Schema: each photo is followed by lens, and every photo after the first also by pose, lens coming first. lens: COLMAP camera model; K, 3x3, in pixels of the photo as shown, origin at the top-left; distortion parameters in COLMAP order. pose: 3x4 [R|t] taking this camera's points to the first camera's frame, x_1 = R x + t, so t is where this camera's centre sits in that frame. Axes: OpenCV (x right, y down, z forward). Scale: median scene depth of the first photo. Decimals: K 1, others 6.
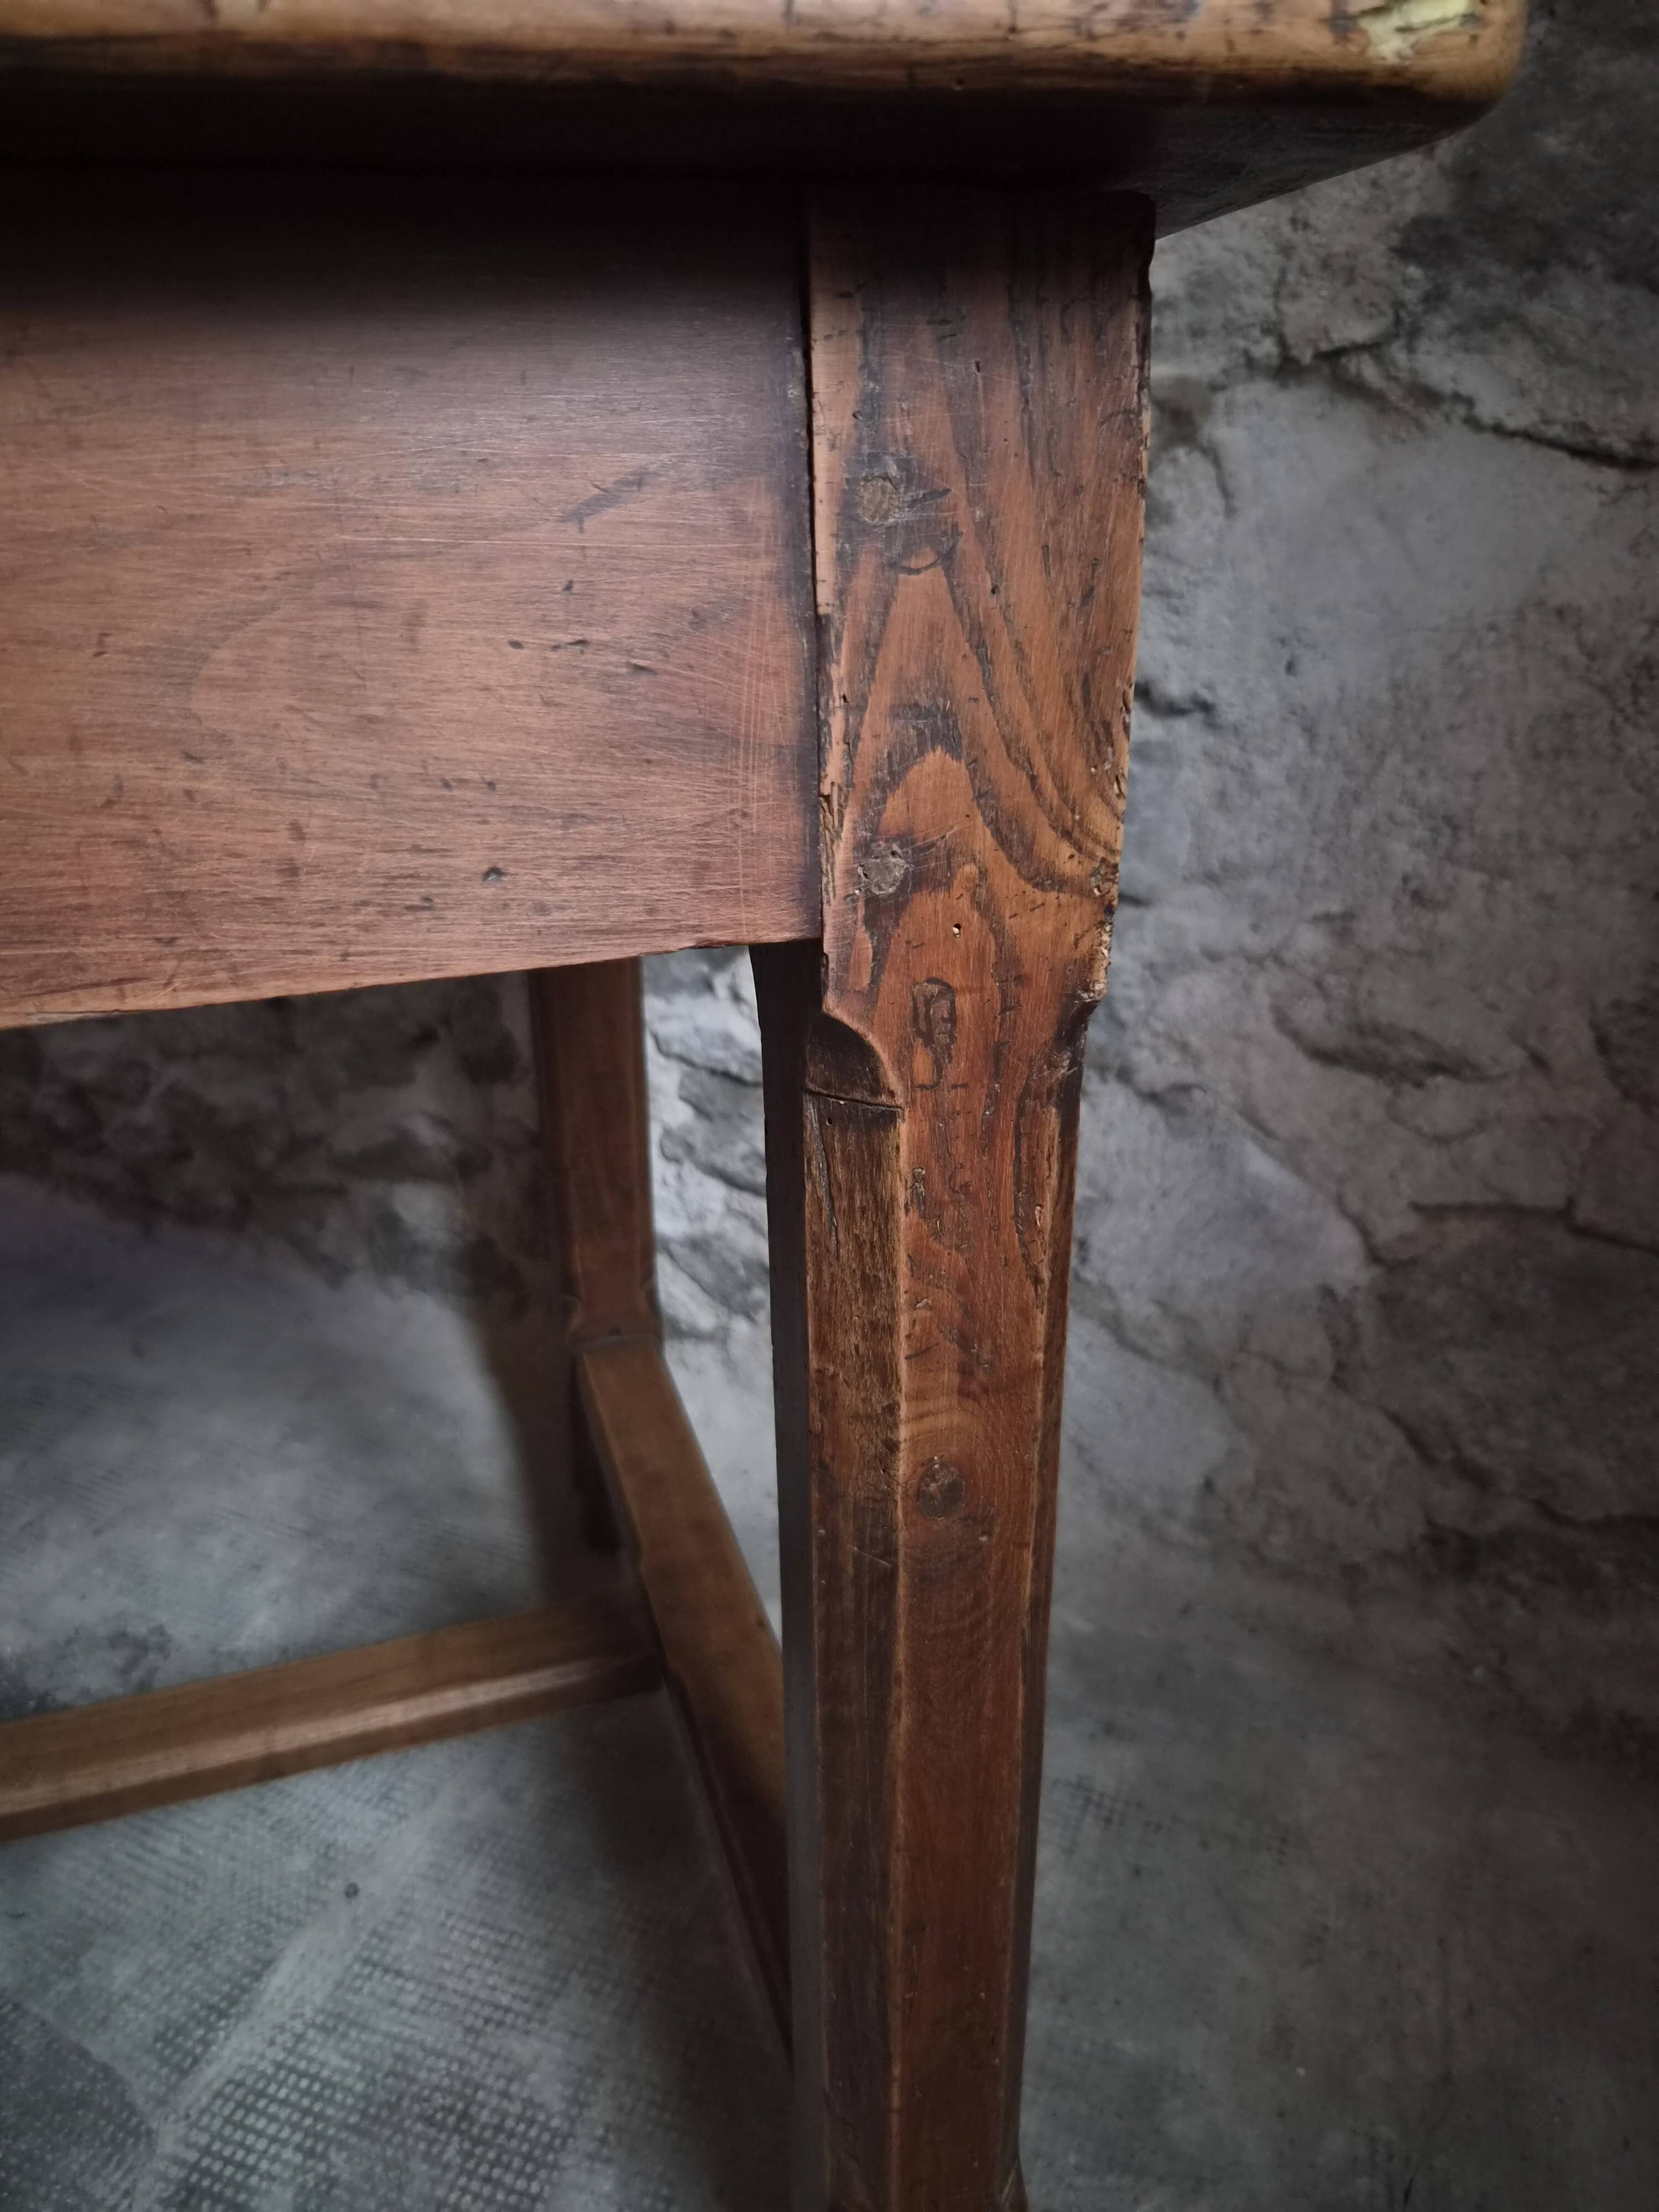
lens RADIAL K [[1522.9, 0, 837.1], [0, 1522.9, 1114.5], [0, 0, 1]] dist [0.045150, -0.045830]
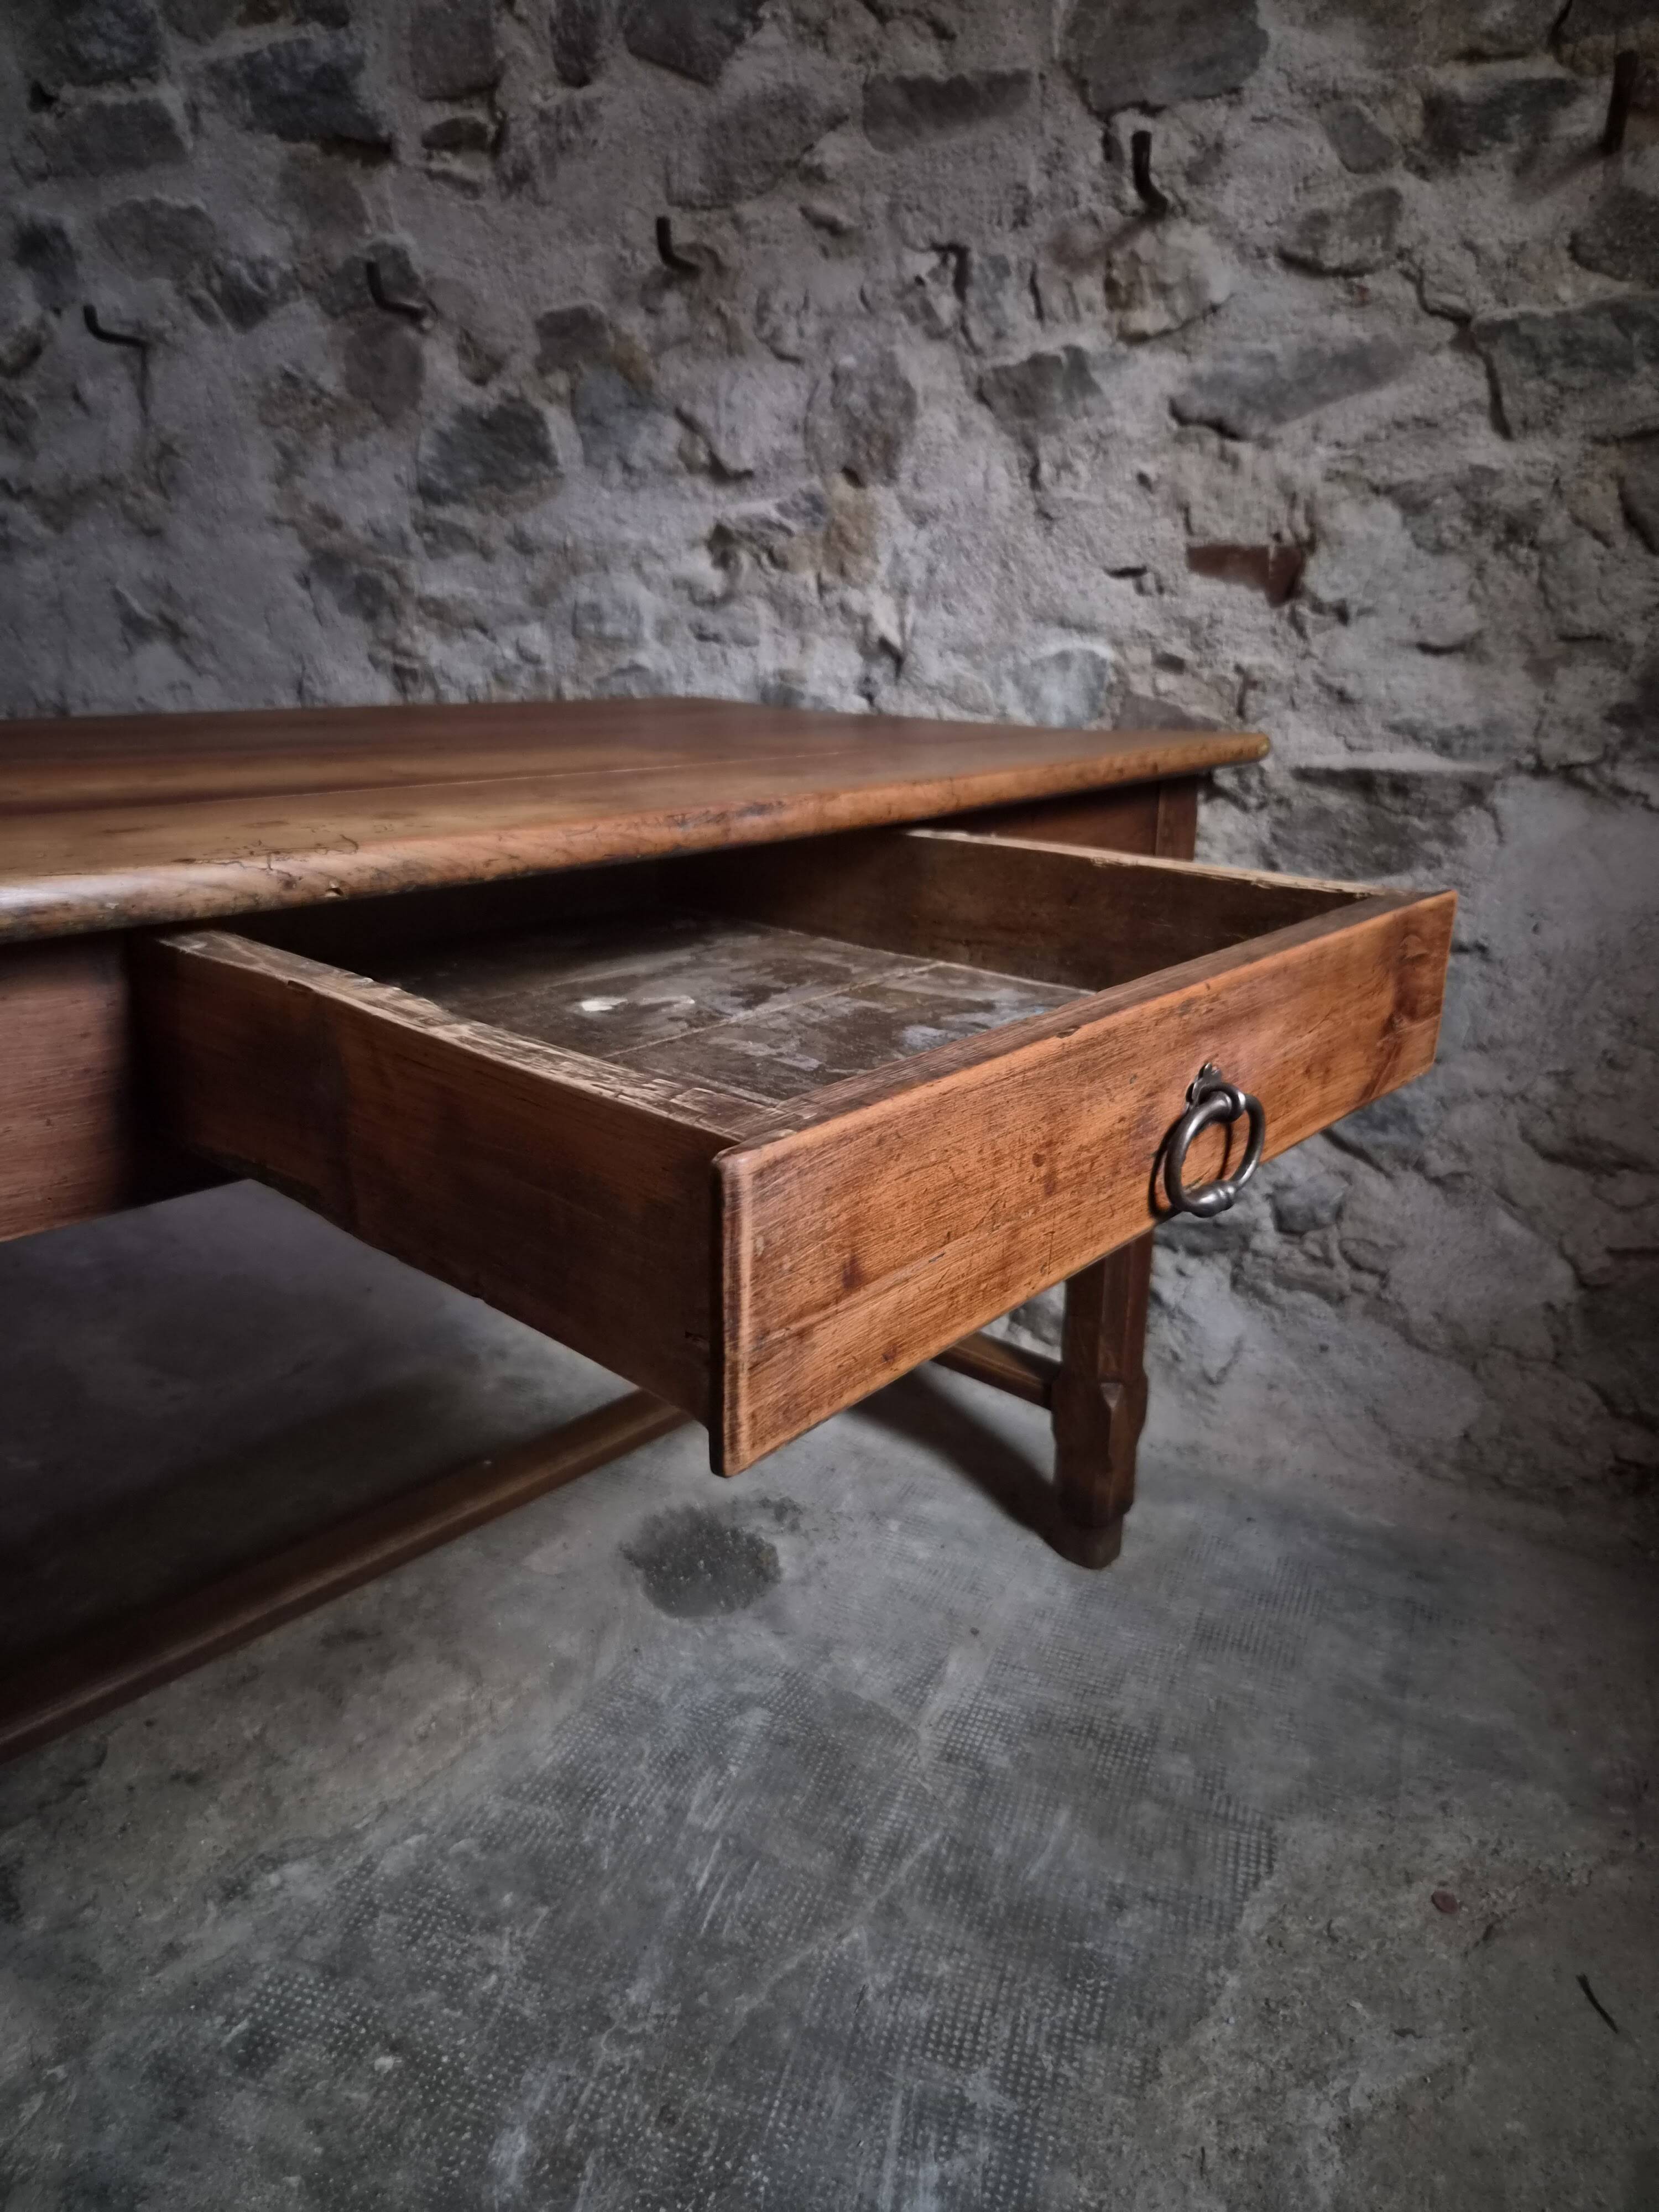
lens RADIAL K [[1503.4, 0, 844.2], [0, 1503.4, 1096.5], [0, 0, 1]] dist [0.053385, -0.045827]
pose [[0.999130, 0.036502, -0.020169, -0.427484], [-0.038605, 0.992474, -0.116215, 0.120942], [0.015775, 0.116892, 0.993019, -0.668473]]
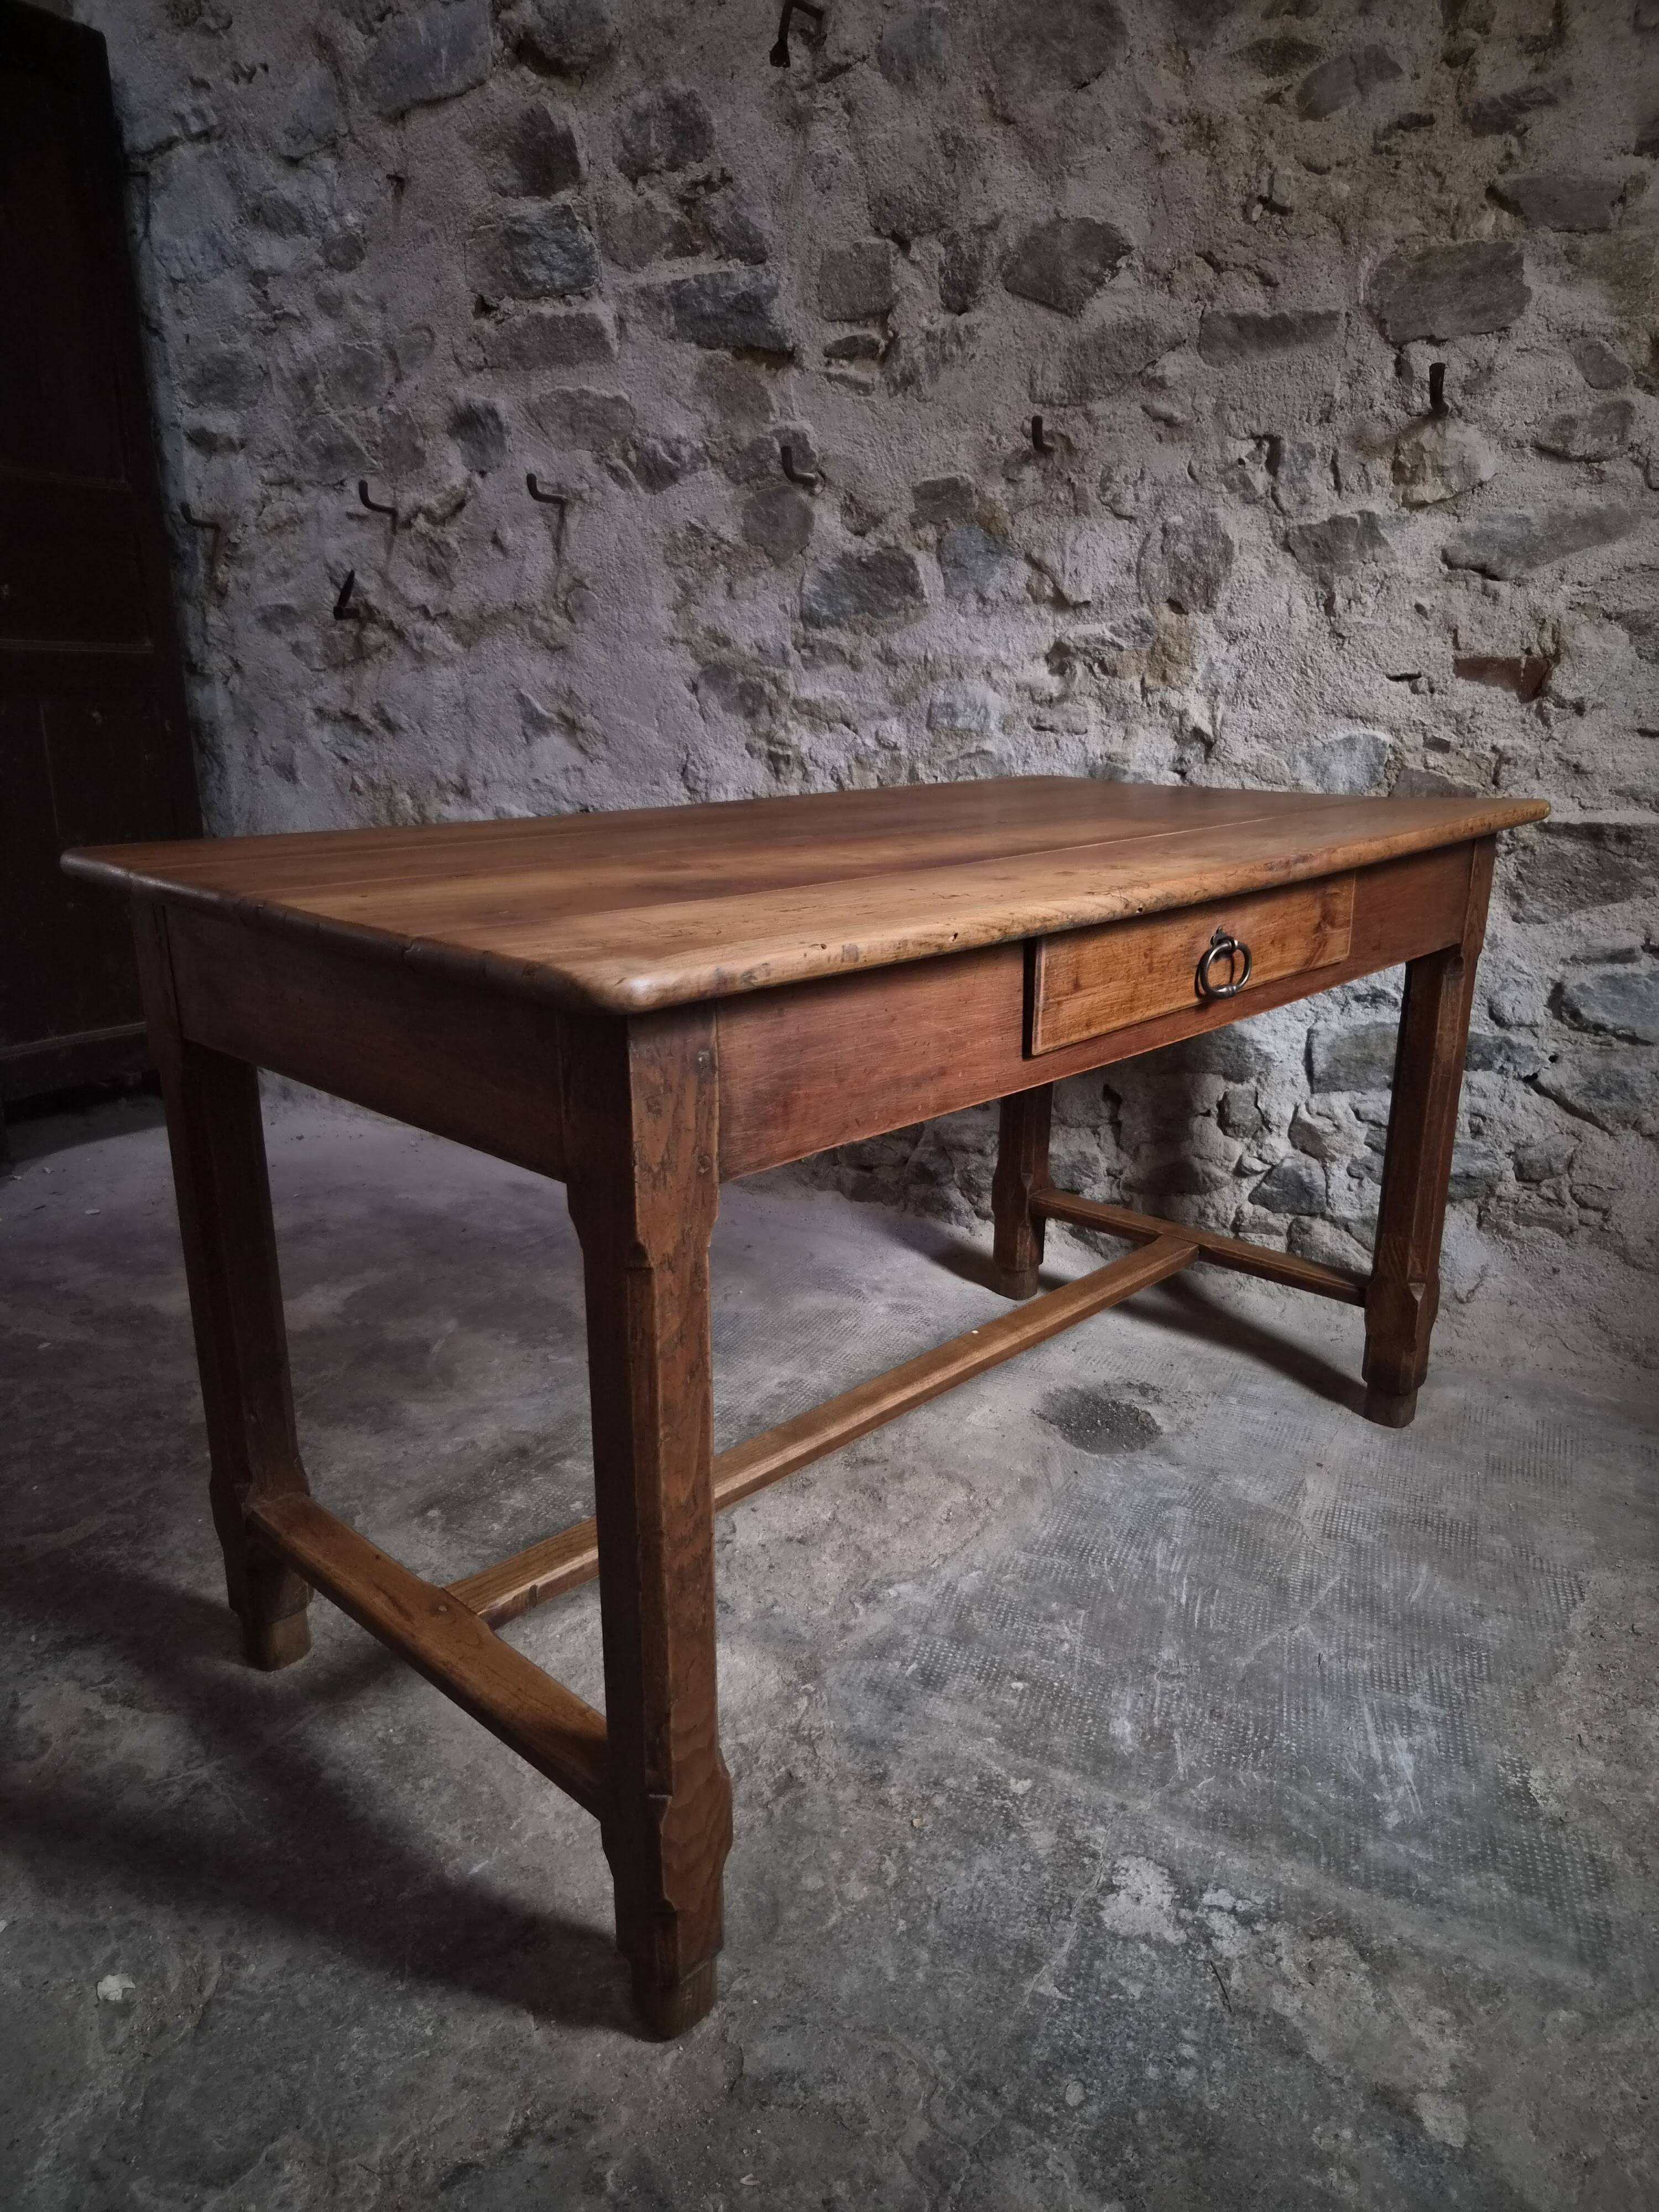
lens RADIAL K [[1484.6, 0, 844.2], [0, 1484.6, 1122.2], [0, 0, 1]] dist [0.064091, -0.048570]
pose [[0.998472, 0.028499, -0.047341, -0.884596], [-0.034441, 0.990934, -0.129864, 0.304615], [0.043211, 0.131296, 0.990401, -1.217196]]
